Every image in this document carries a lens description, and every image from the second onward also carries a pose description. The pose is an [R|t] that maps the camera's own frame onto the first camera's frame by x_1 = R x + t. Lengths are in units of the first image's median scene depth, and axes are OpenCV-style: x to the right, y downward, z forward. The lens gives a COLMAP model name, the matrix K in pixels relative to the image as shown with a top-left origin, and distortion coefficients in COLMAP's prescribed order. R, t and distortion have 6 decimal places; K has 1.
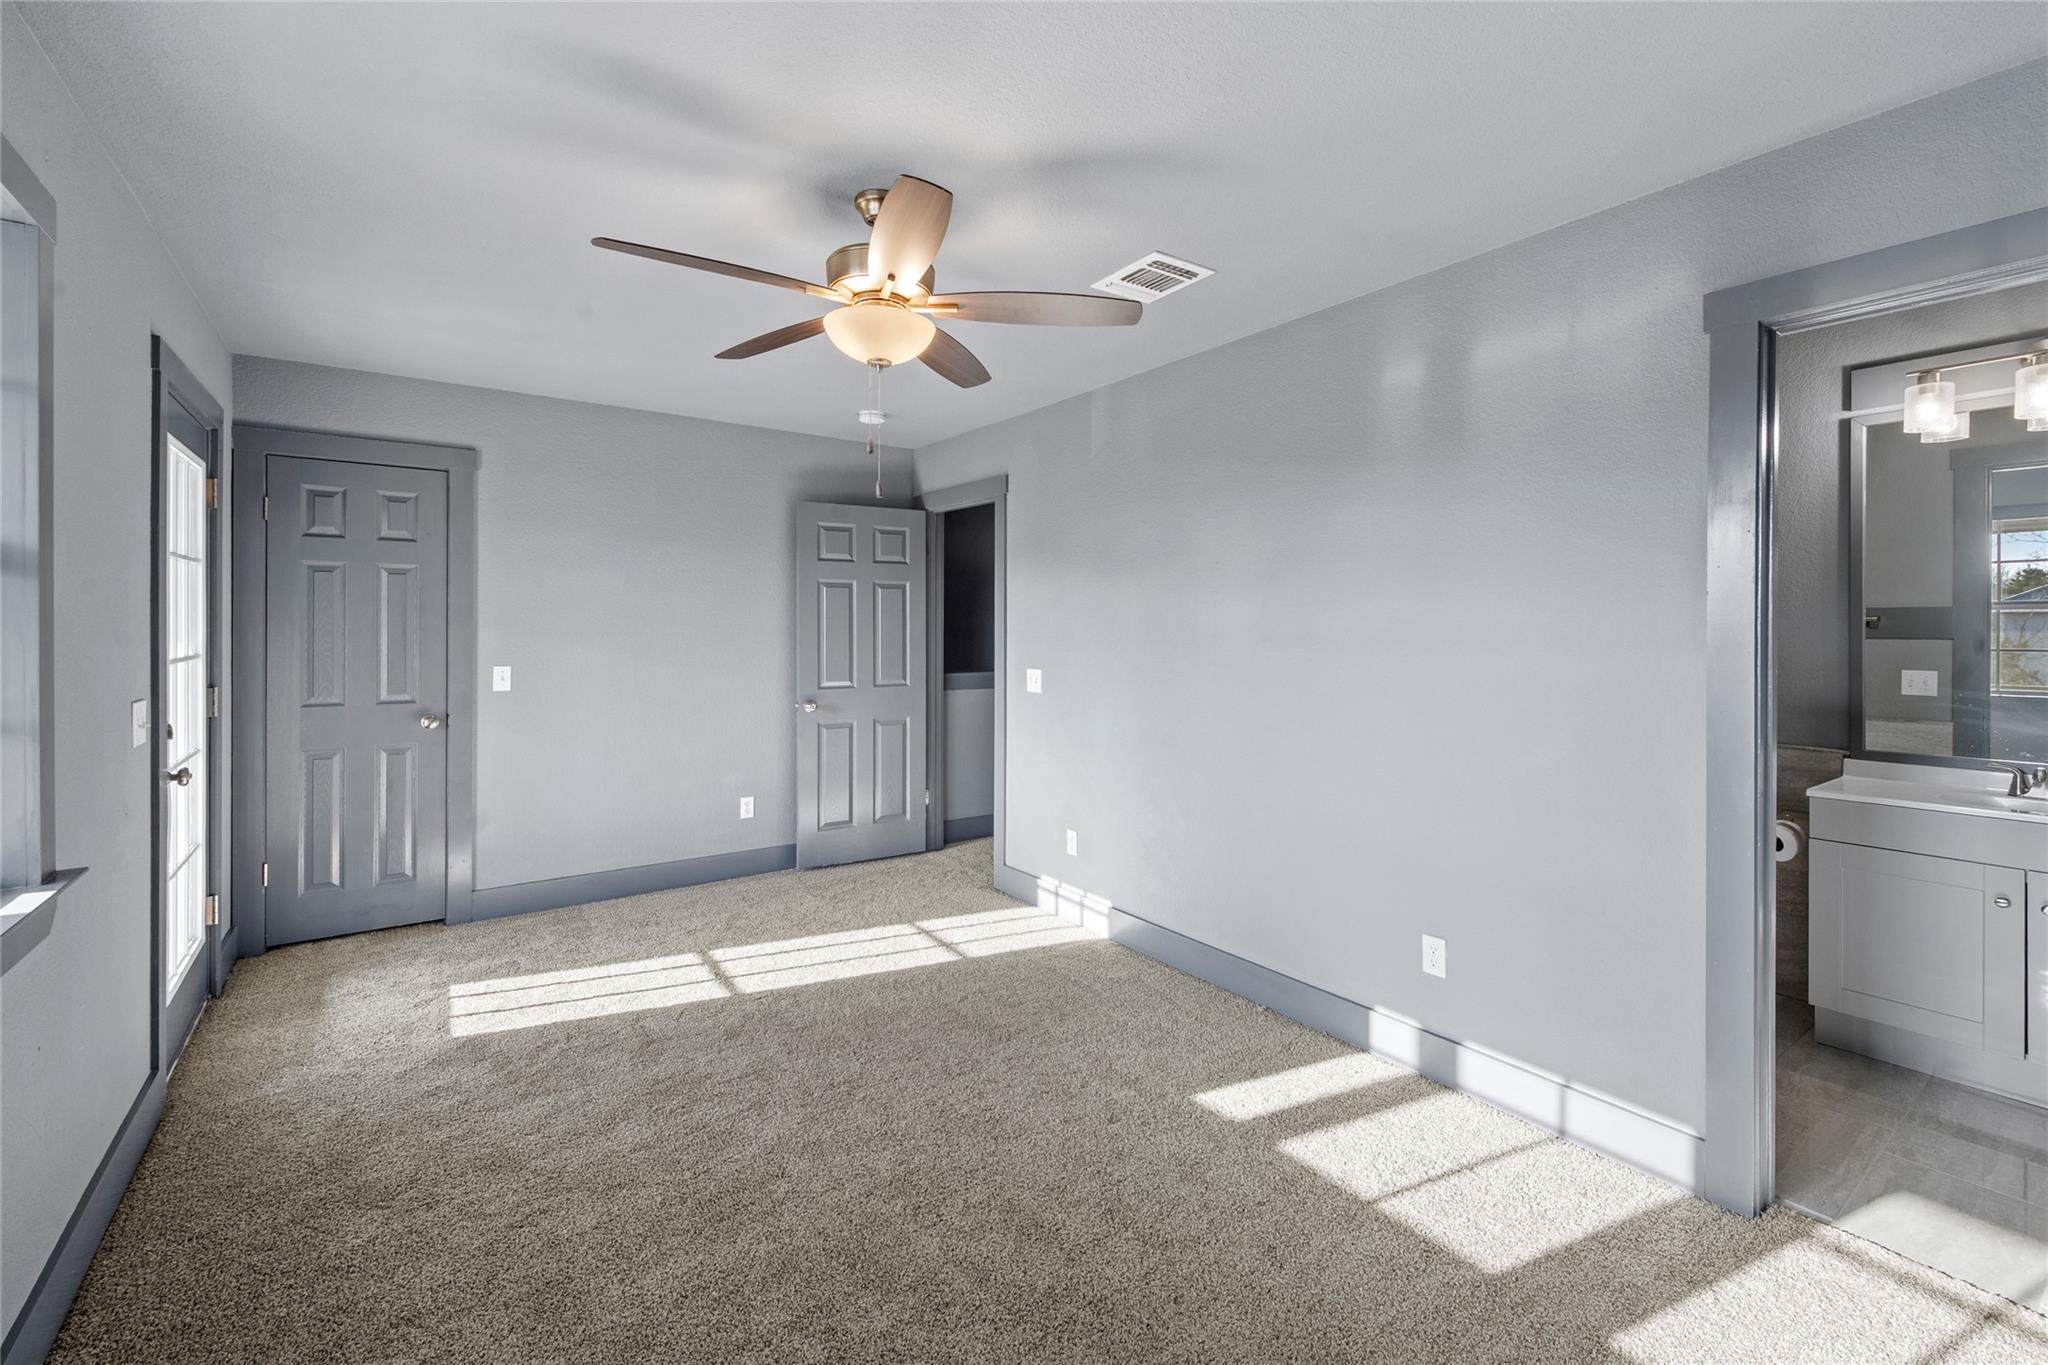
lens RADIAL K [[820.9, 0, 1023.1], [0, 820.9, 641.4], [0, 0, 1]] dist [-0.000043, -0.000209]
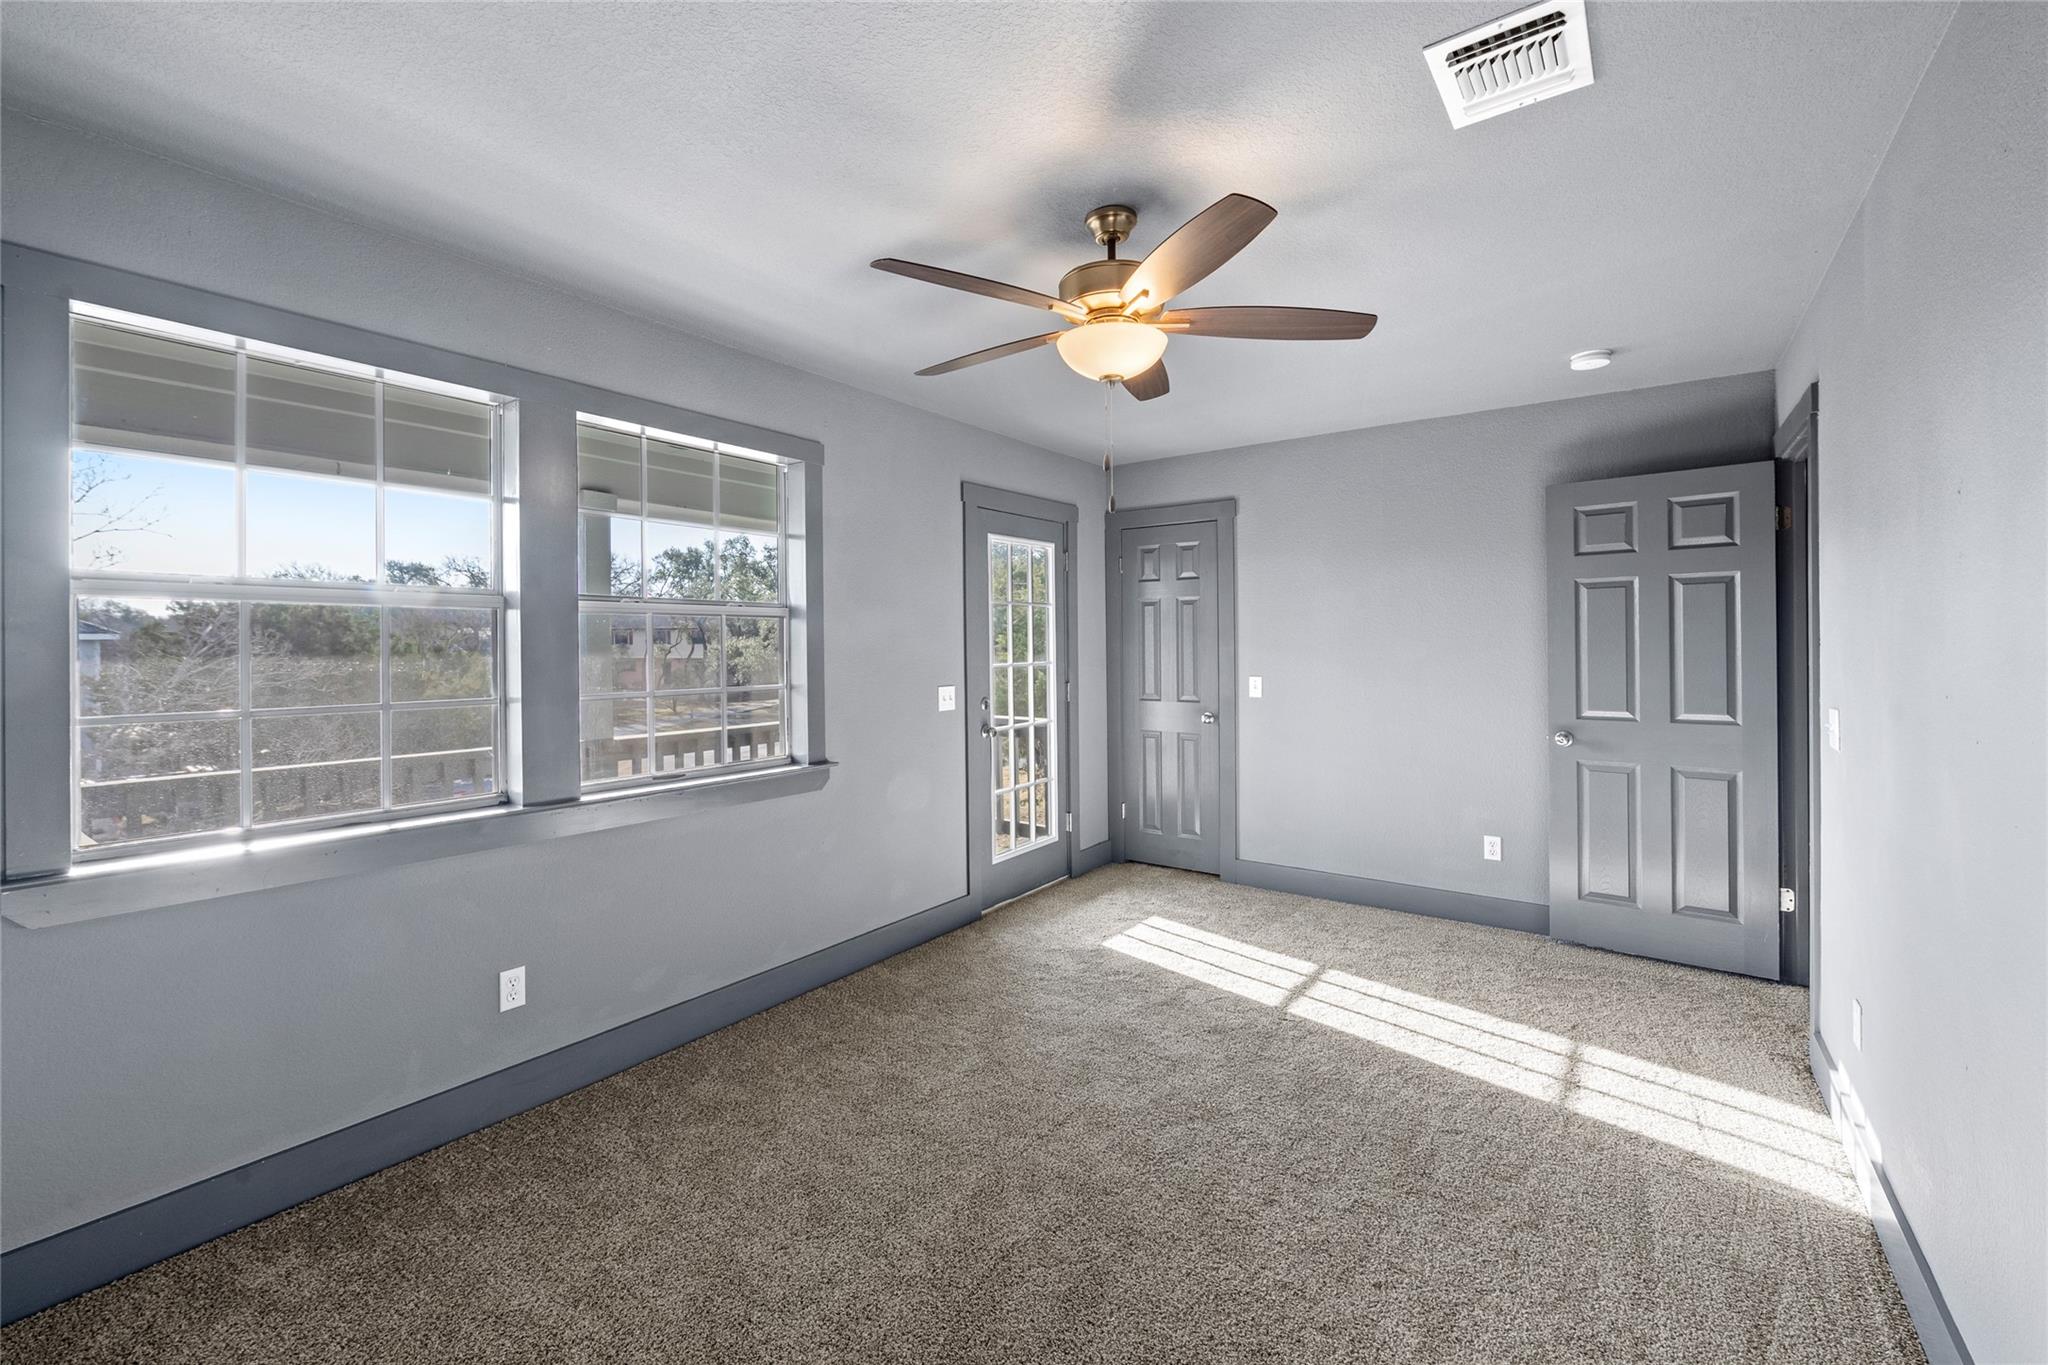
lens RADIAL K [[823.9, 0, 1024.2], [0, 823.9, 663.7], [0, 0, 1]] dist [-0.003347, -0.000843]
pose [[0.345856, 0.015729, -0.938156, 0.404155], [-0.007400, 0.999874, 0.014035, -0.002979], [0.938258, 0.002088, 0.345929, 0.299398]]
